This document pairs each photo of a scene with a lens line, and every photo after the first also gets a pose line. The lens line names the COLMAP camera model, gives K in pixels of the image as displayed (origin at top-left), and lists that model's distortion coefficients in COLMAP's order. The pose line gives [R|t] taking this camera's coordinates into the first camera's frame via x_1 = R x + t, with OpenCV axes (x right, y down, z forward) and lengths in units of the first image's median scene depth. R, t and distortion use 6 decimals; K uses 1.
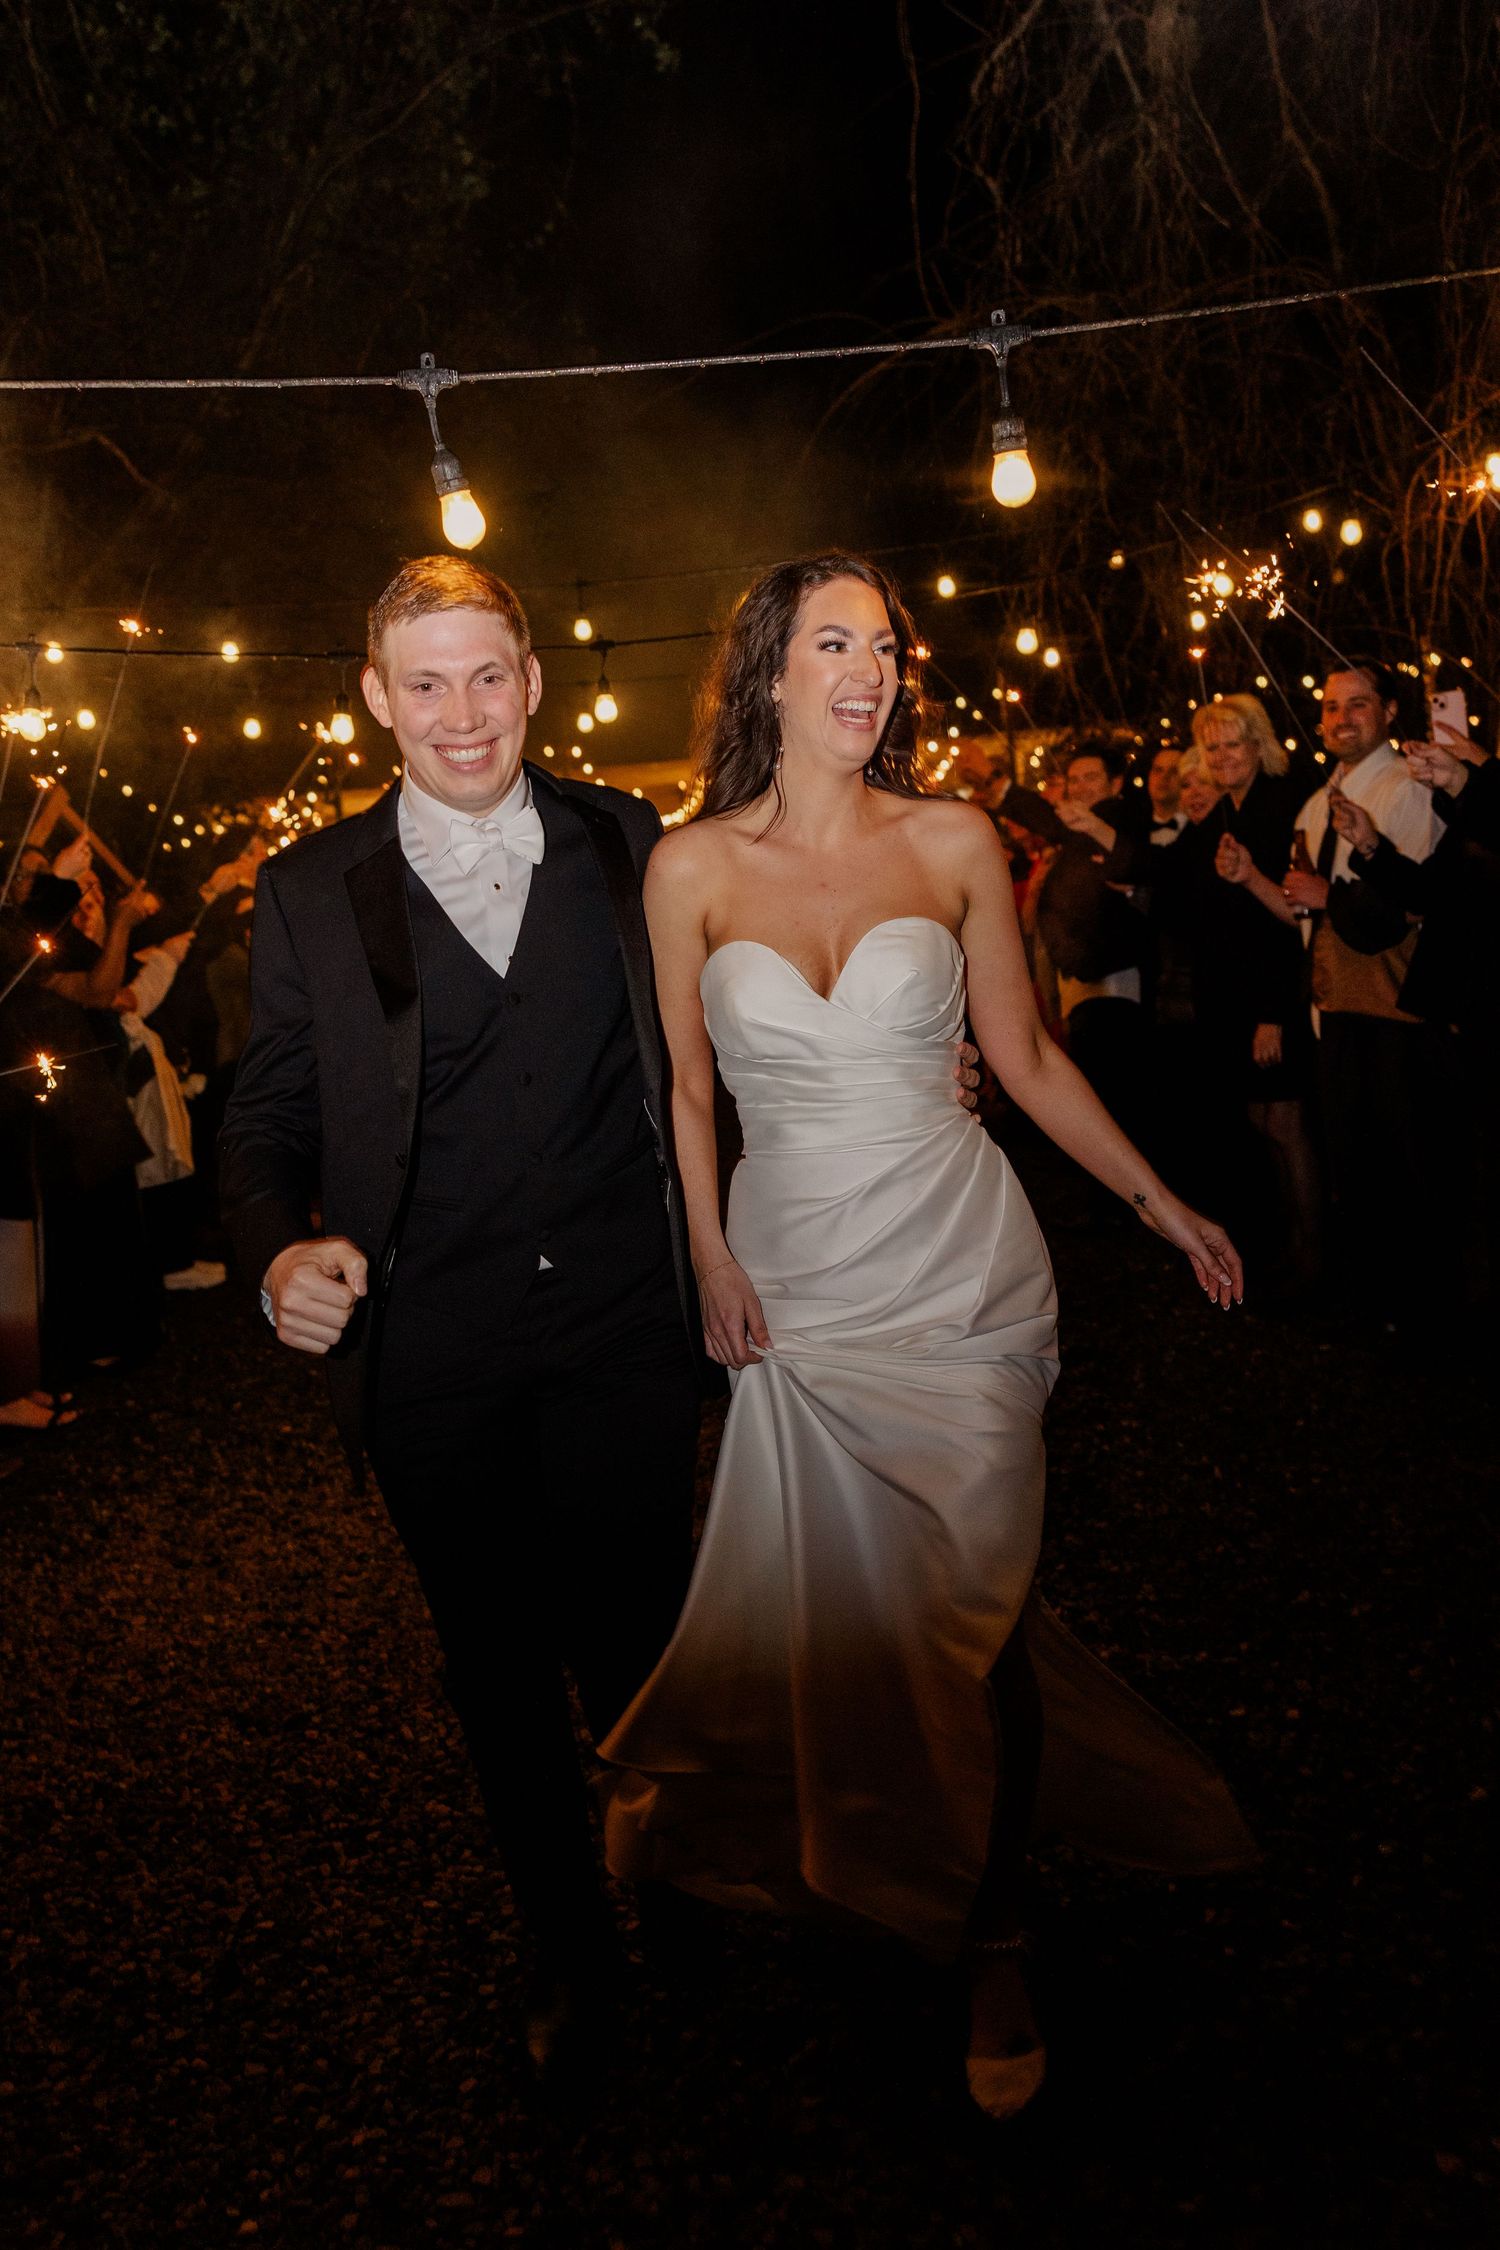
lens RADIAL K [[1767.5, 0, 750.0], [0, 1767.5, 1125.0], [0, 0, 1]] dist [0.008439, 0.004159]
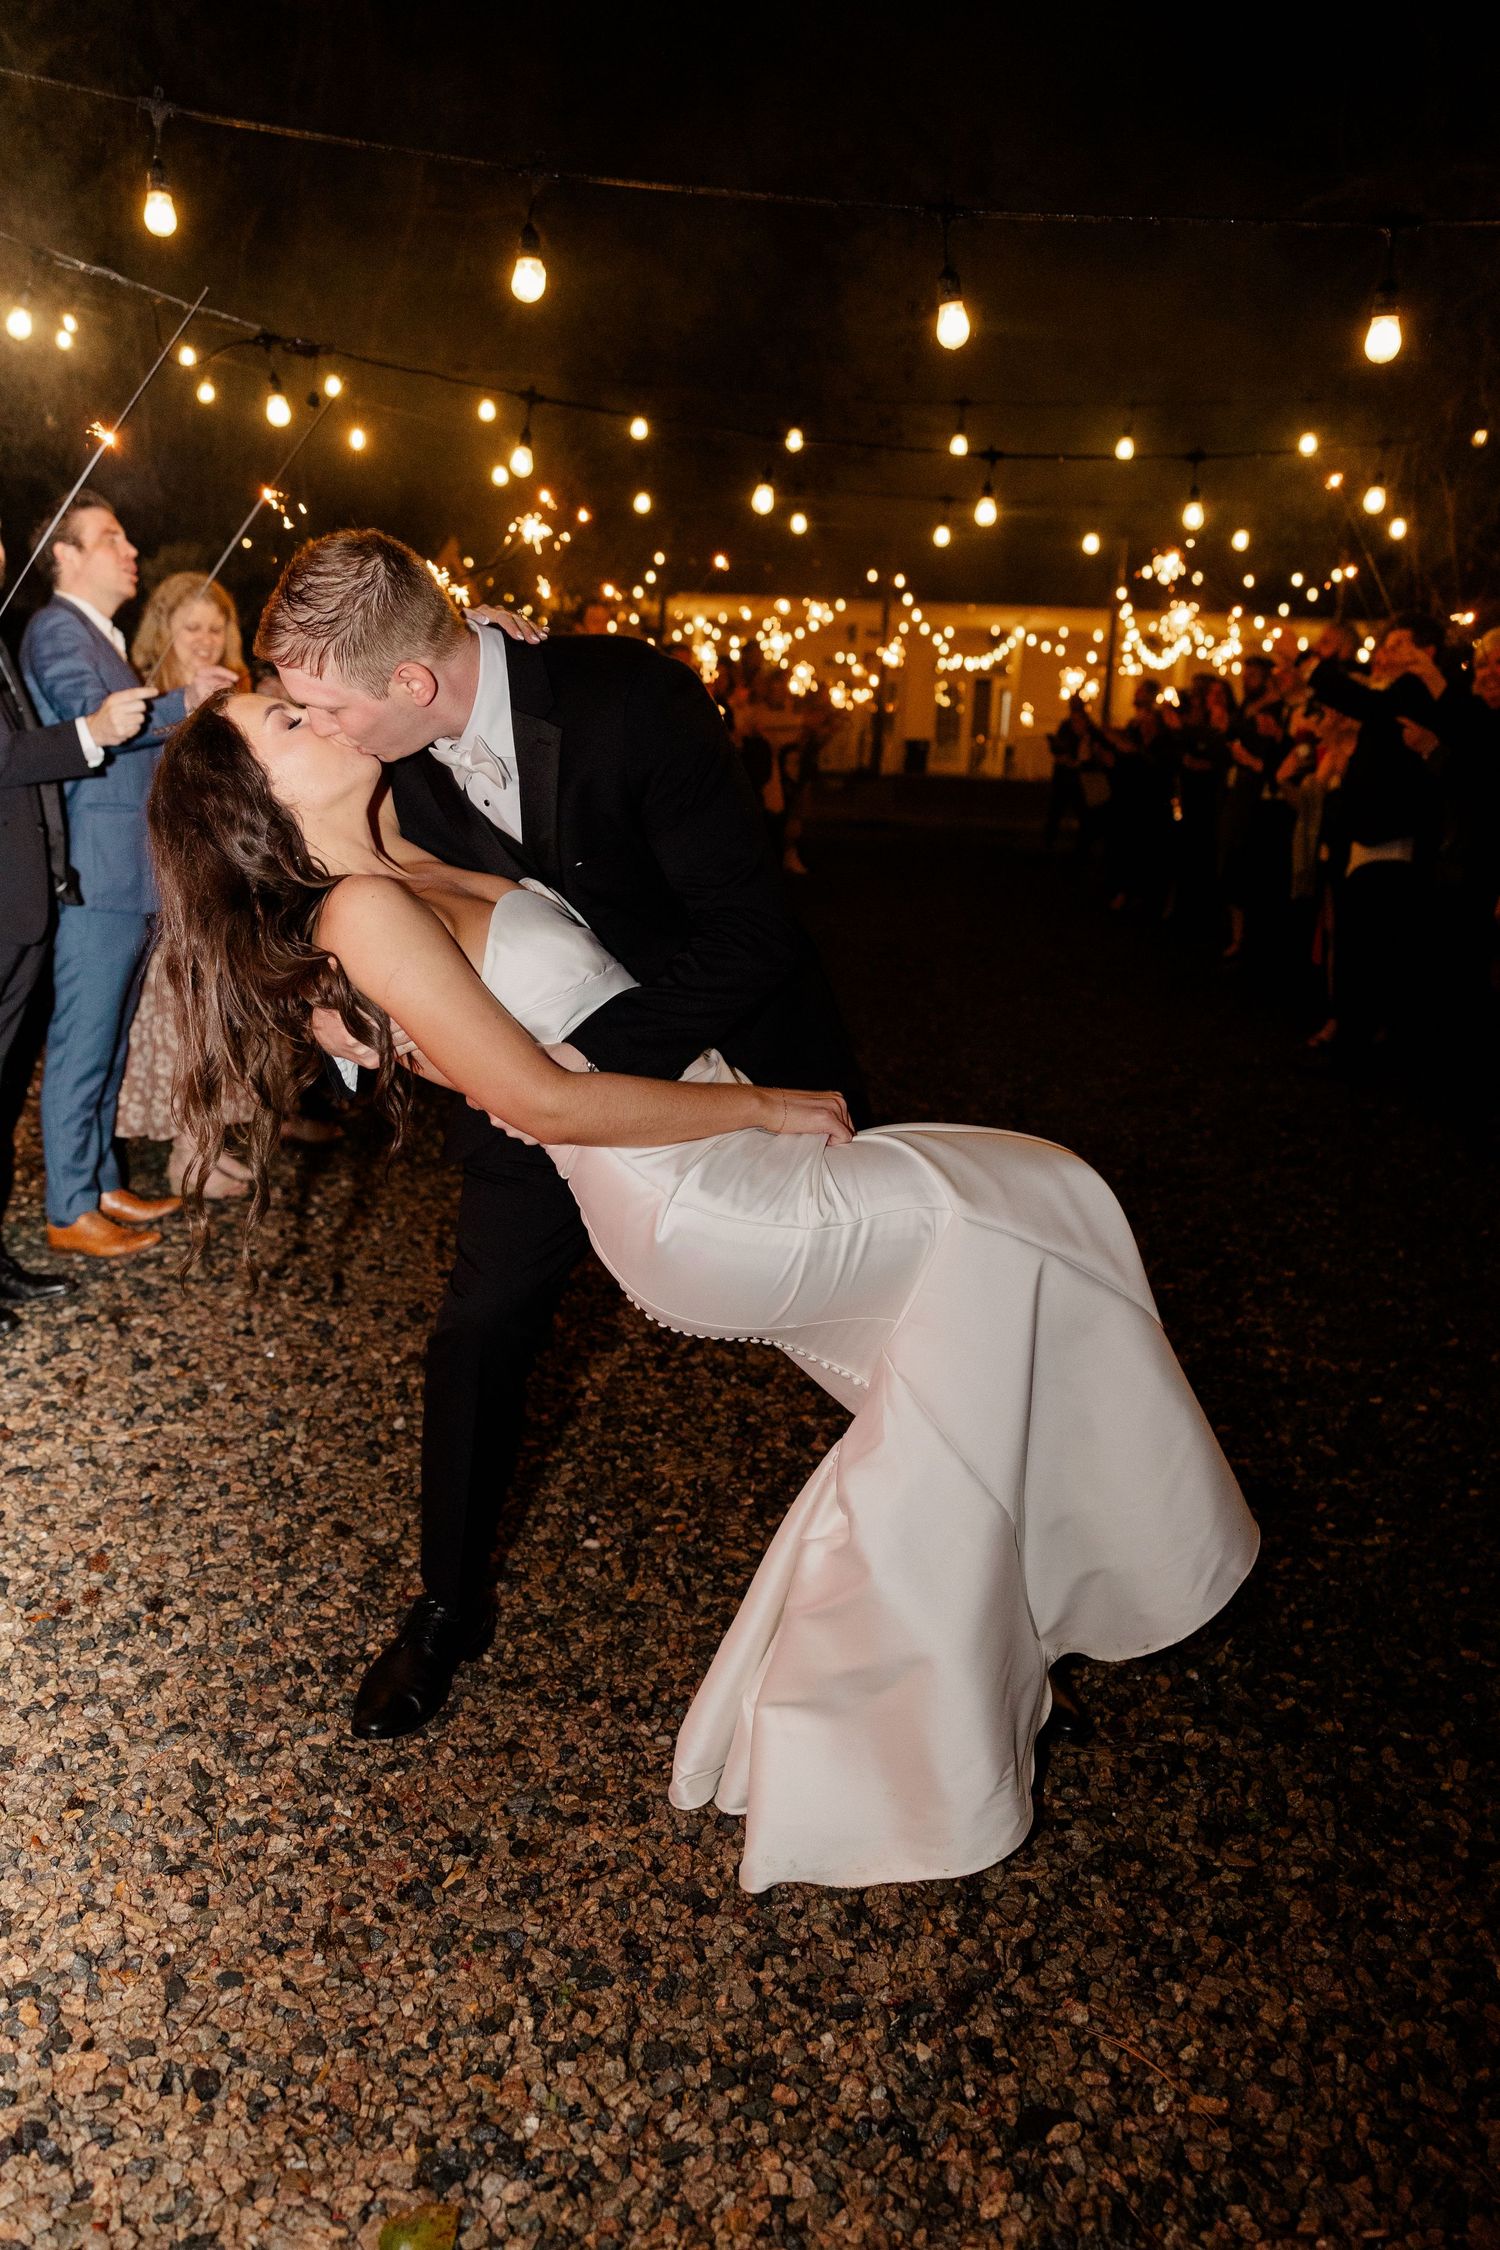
lens RADIAL K [[1764.0, 0, 750.0], [0, 1764.0, 1125.0], [0, 0, 1]] dist [0.009543, 0.002560]
pose [[0.977128, 0.173324, -0.123203, -0.016676], [-0.161894, 0.981981, 0.097484, 0.052702], [0.137879, -0.075309, 0.987582, -0.139175]]
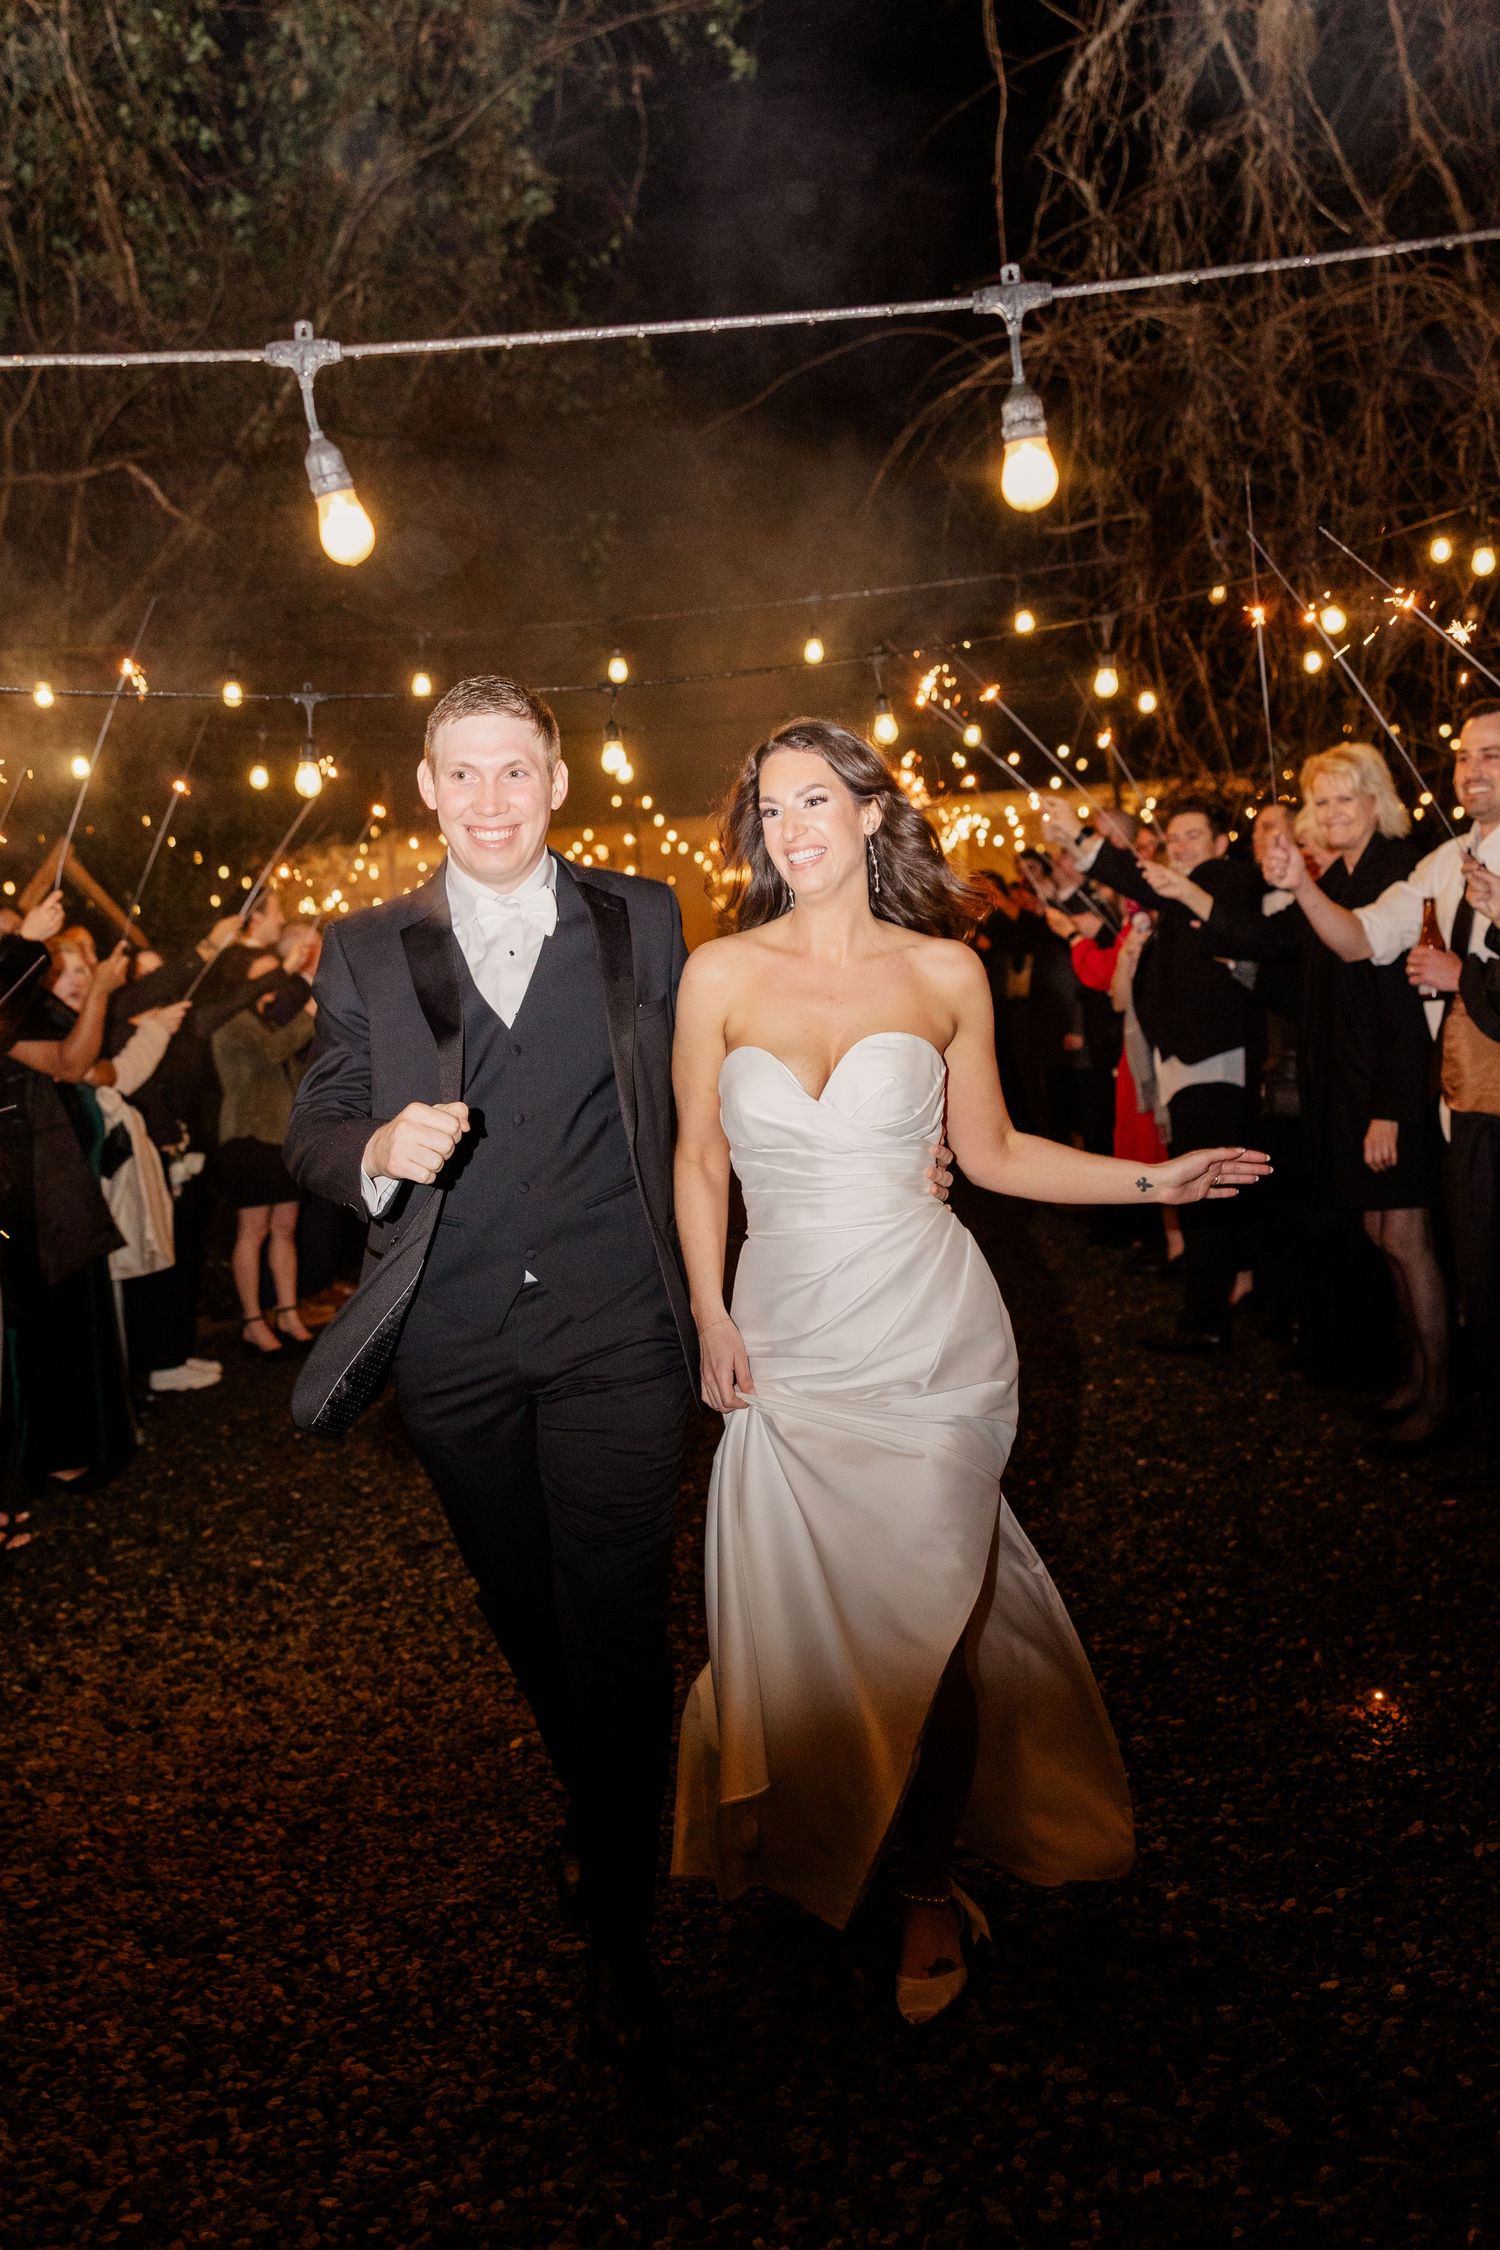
lens RADIAL K [[1909.4, 0, 750.0], [0, 1909.4, 1125.0], [0, 0, 1]] dist [0.001446, 0.004773]
pose [[0.998937, 0.014147, -0.043861, 0.022776], [-0.015895, 0.999082, -0.039785, -0.012805], [0.043258, 0.040440, 0.998245, 0.052452]]
